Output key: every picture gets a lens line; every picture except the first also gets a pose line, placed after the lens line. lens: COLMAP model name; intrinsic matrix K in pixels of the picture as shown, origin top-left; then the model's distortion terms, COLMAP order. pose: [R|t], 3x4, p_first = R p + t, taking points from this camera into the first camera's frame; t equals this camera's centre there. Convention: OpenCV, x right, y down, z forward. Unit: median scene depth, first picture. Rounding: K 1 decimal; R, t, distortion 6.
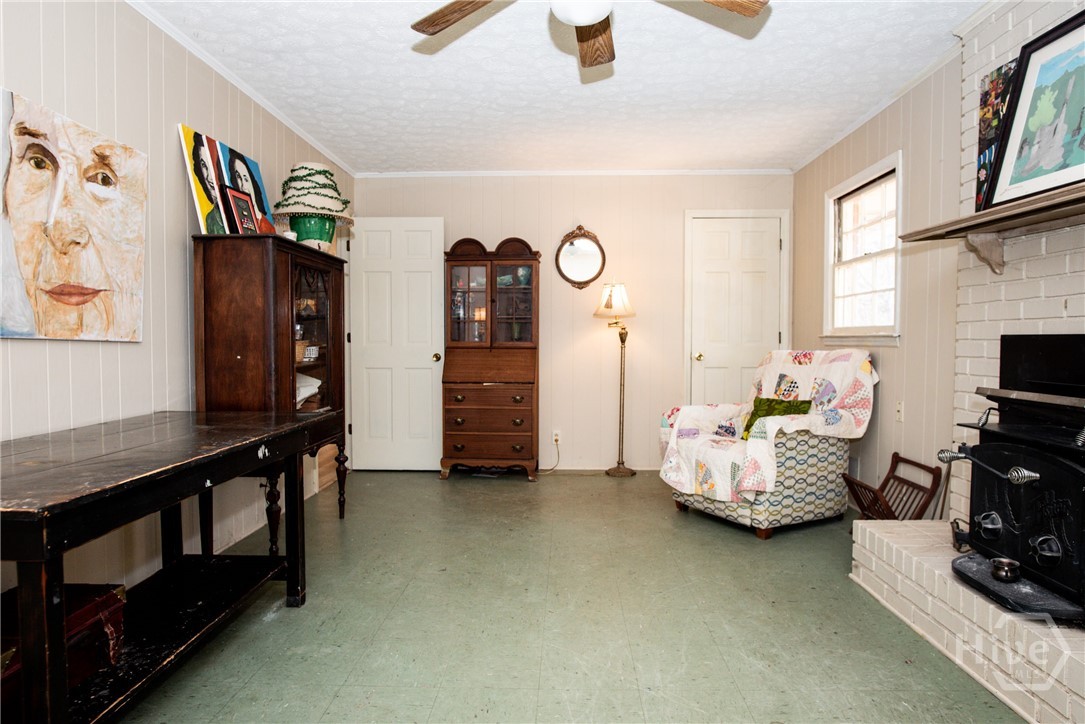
lens RADIAL K [[656.4, 0, 542.3], [0, 656.4, 366.7], [0, 0, 1]] dist [-0.049483, 0.019728]
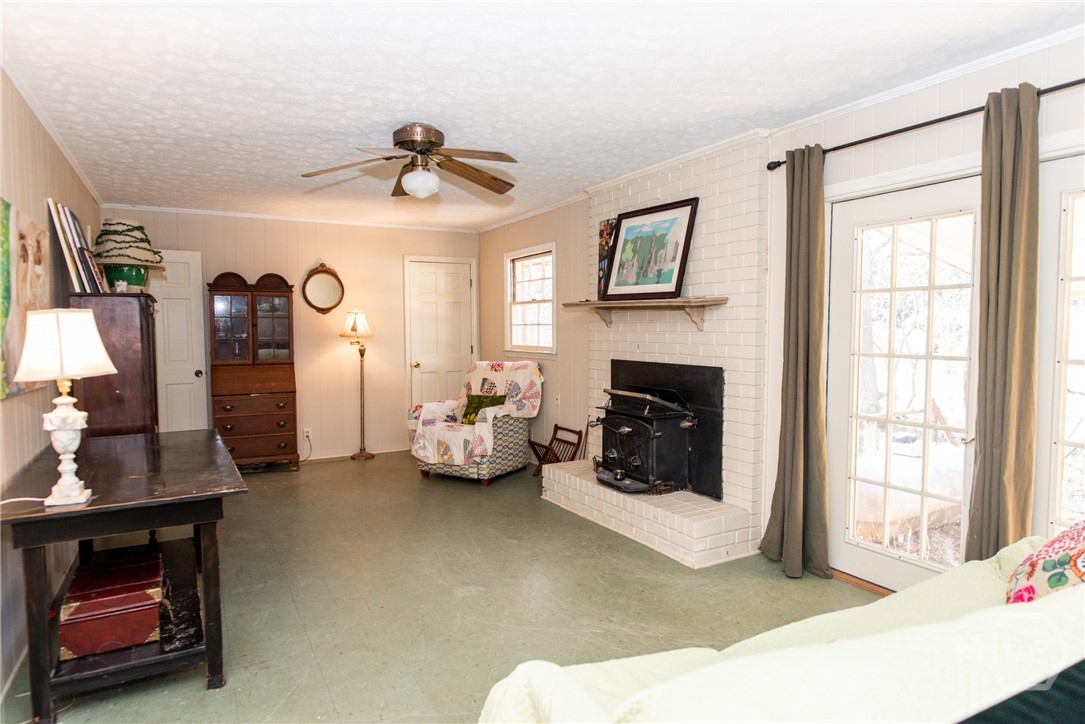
lens RADIAL K [[656.4, 0, 542.3], [0, 656.4, 366.7], [0, 0, 1]] dist [-0.049483, 0.019728]
pose [[0.851887, -0.039136, 0.522262, -0.353880], [0.026764, 0.999154, 0.031216, -0.067339], [-0.523042, -0.012615, 0.852214, -0.410254]]
